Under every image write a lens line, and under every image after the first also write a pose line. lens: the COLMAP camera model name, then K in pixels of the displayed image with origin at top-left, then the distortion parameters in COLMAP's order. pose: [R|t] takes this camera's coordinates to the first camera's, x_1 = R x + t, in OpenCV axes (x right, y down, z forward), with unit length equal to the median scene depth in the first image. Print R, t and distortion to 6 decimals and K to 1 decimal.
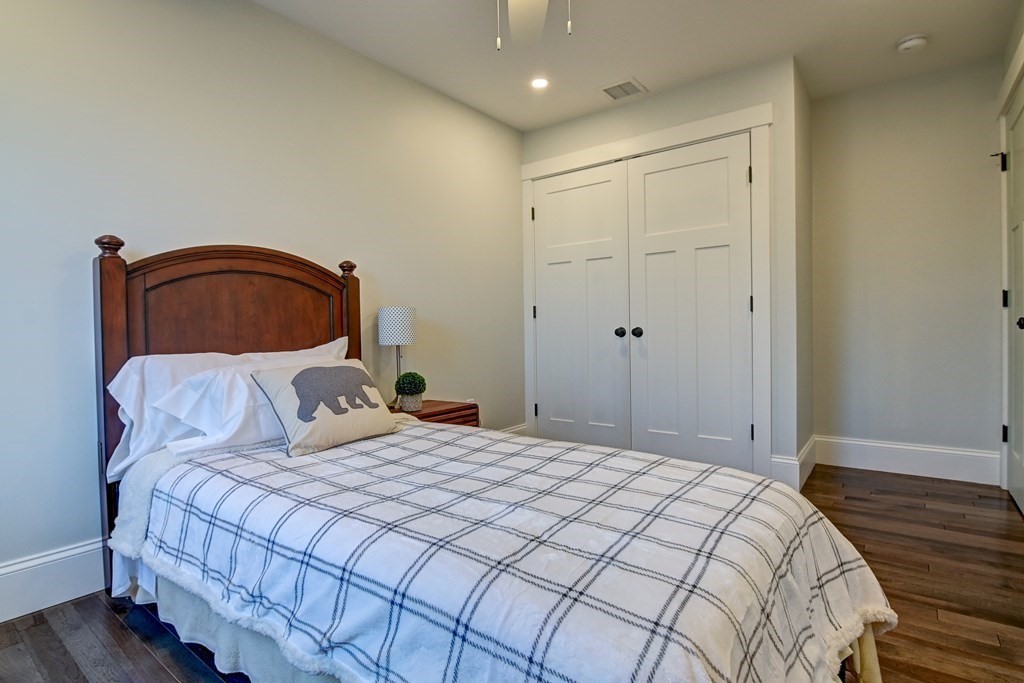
lens RADIAL K [[507.4, 0, 512.2], [0, 507.4, 338.2], [0, 0, 1]] dist [-0.014538, -0.006426]
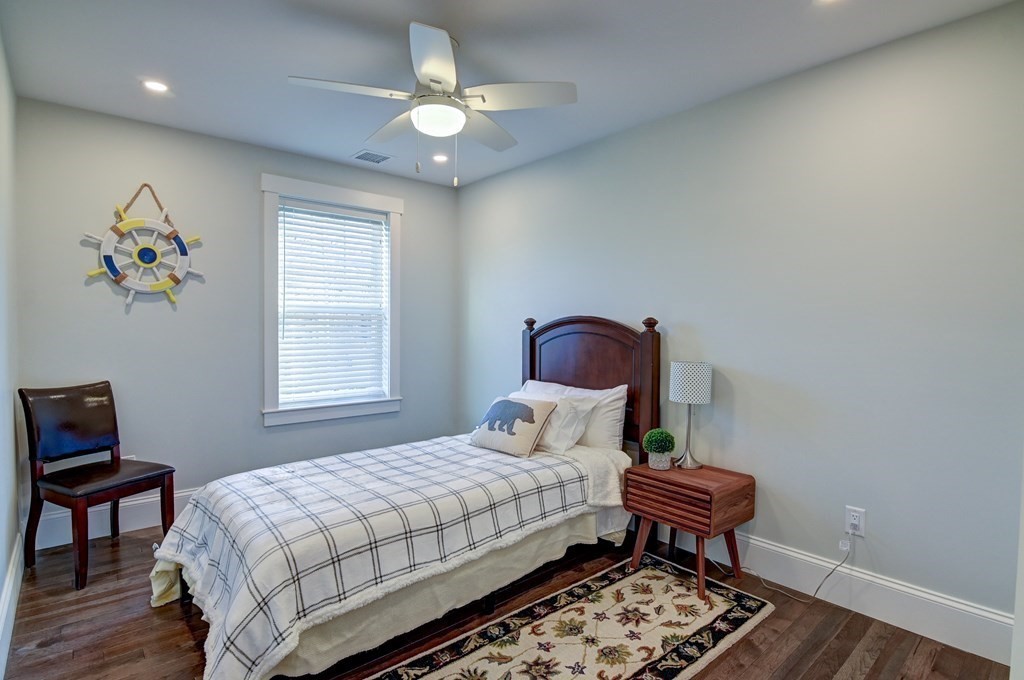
lens RADIAL K [[507.4, 0, 512.2], [0, 507.4, 336.7], [0, 0, 1]] dist [-0.014538, -0.006426]
pose [[-0.207669, 0.049148, -0.976964, 0.896759], [-0.023559, 0.998196, 0.055224, -0.178513], [0.977915, 0.034485, -0.206136, 1.005151]]
